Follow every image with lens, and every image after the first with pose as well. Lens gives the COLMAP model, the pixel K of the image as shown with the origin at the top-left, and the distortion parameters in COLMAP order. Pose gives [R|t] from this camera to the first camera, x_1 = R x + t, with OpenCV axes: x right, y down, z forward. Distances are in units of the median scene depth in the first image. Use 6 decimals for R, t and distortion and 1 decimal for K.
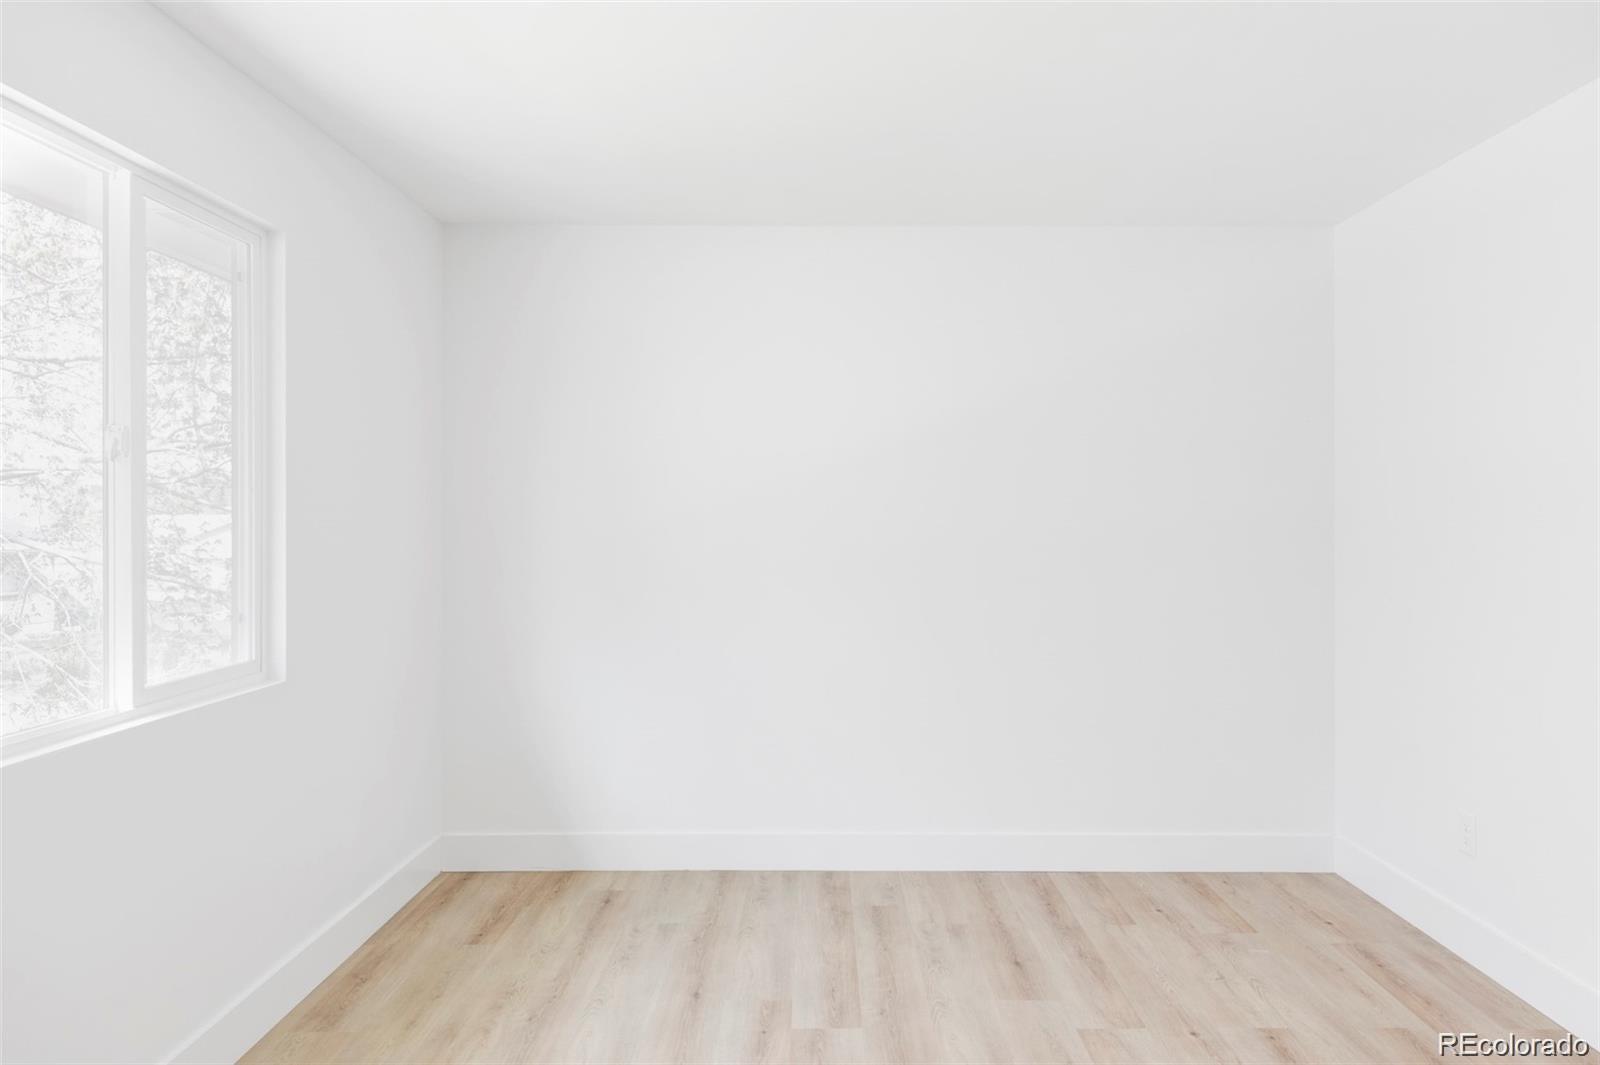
lens RADIAL K [[1056.6, 0, 800.1], [0, 1056.6, 523.0], [0, 0, 1]] dist [0.014068, 0.000468]
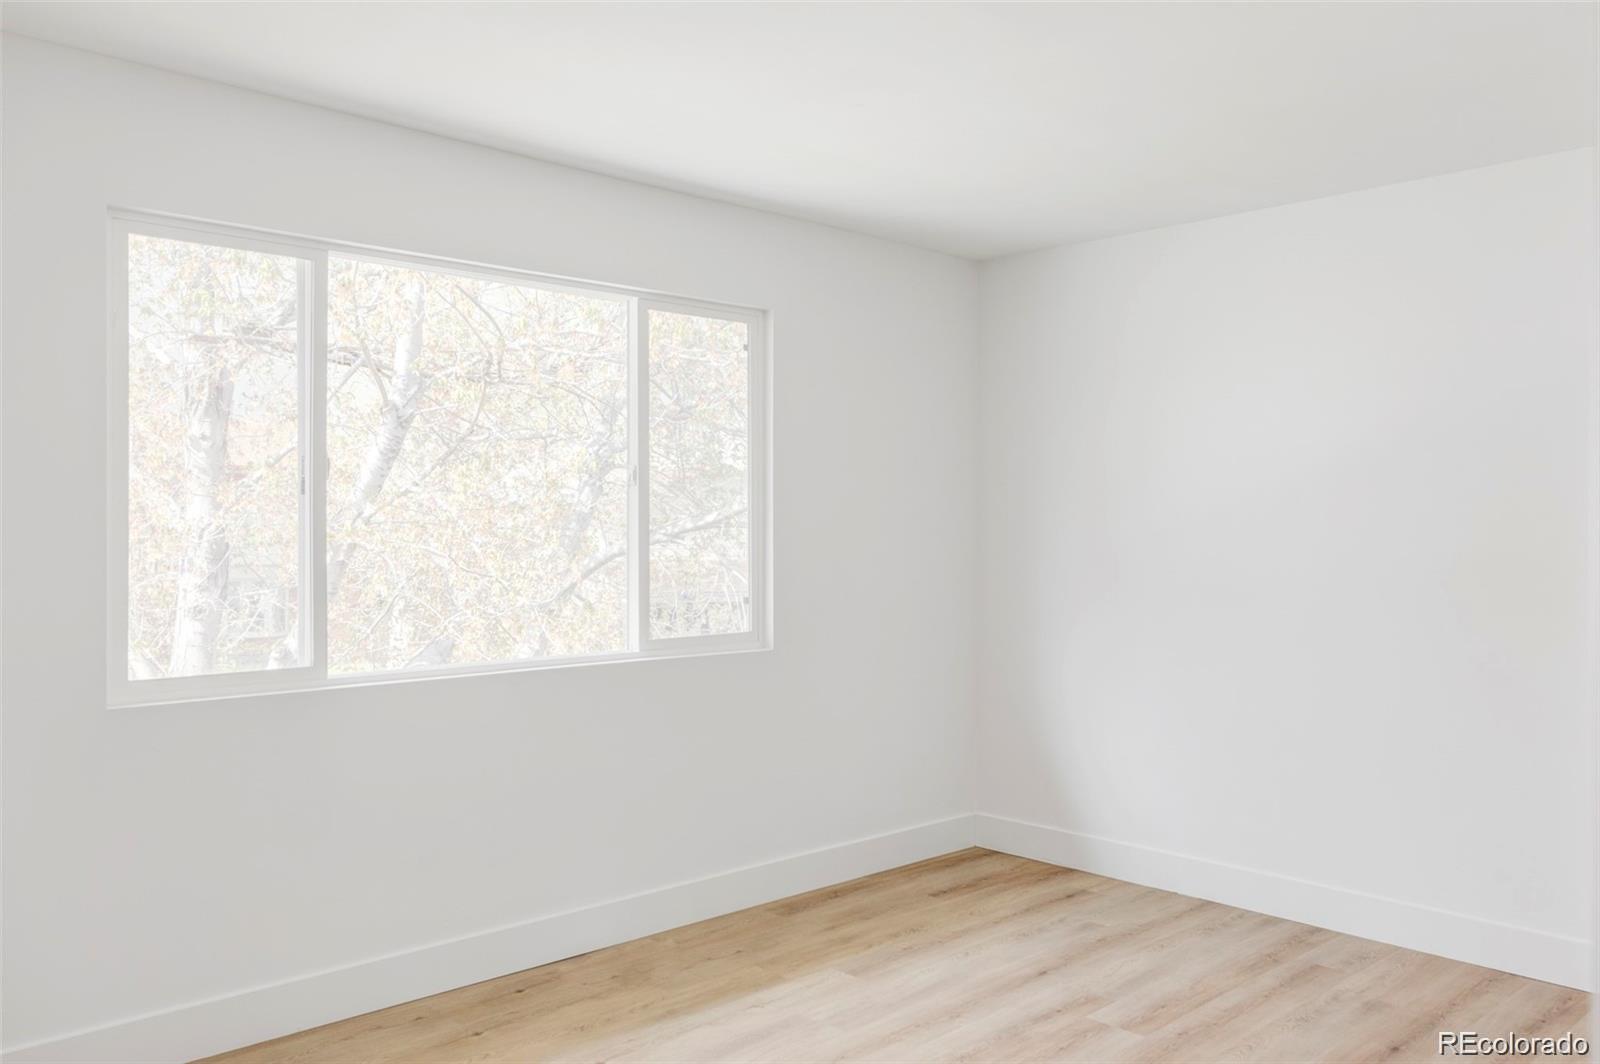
lens RADIAL K [[1261.4, 0, 800.8], [0, 1261.4, 528.5], [0, 0, 1]] dist [0.001865, -0.000490]
pose [[0.694722, 0.008057, -0.719234, 0.556232], [-0.009938, 0.999949, 0.001603, -0.003171], [0.719210, 0.006034, 0.694767, -0.056208]]
